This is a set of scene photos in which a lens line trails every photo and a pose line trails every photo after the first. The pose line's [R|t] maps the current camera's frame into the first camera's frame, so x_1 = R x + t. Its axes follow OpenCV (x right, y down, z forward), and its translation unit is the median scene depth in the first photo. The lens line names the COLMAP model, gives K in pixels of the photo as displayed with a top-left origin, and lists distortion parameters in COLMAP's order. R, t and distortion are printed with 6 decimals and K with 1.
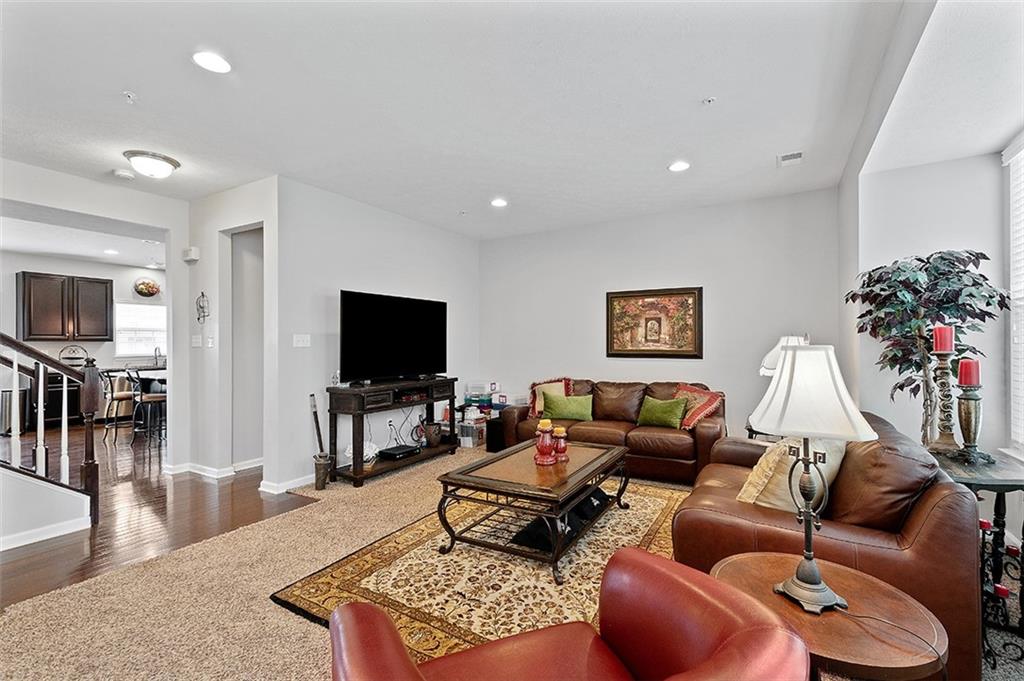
lens RADIAL K [[445.4, 0, 514.4], [0, 445.4, 346.3], [0, 0, 1]] dist [0.001522, -0.000142]
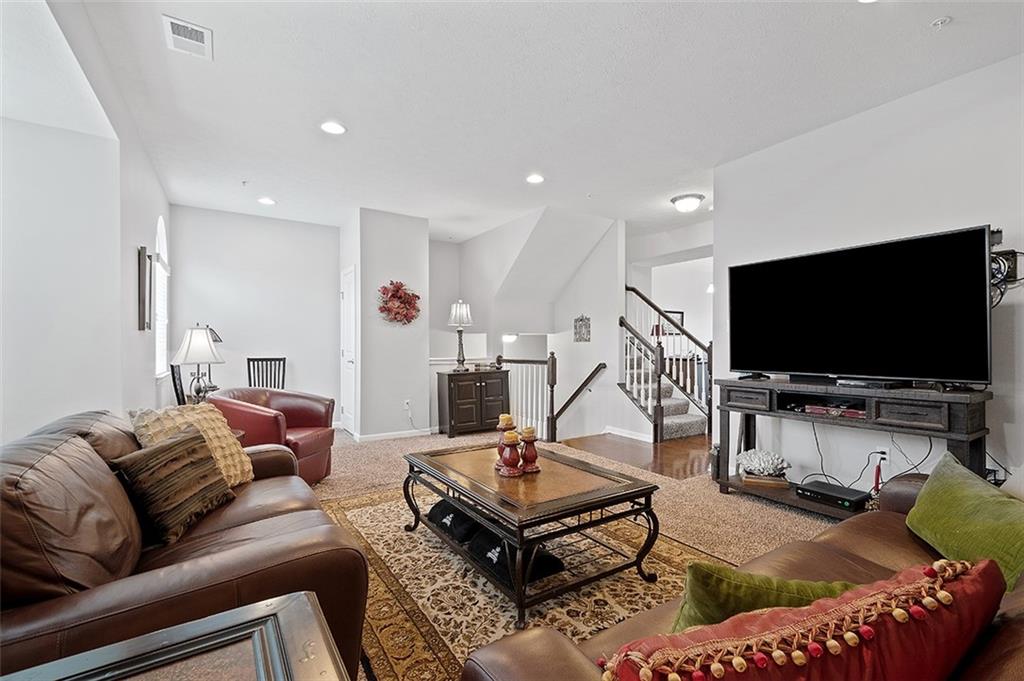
lens RADIAL K [[450.7, 0, 524.3], [0, 450.7, 342.6], [0, 0, 1]] dist [0.016565, -0.005487]
pose [[-0.439192, 0.002222, -0.898390, 0.543403], [0.004430, 0.999990, 0.000308, 0.019892], [0.898382, -0.003845, -0.439198, 0.942519]]
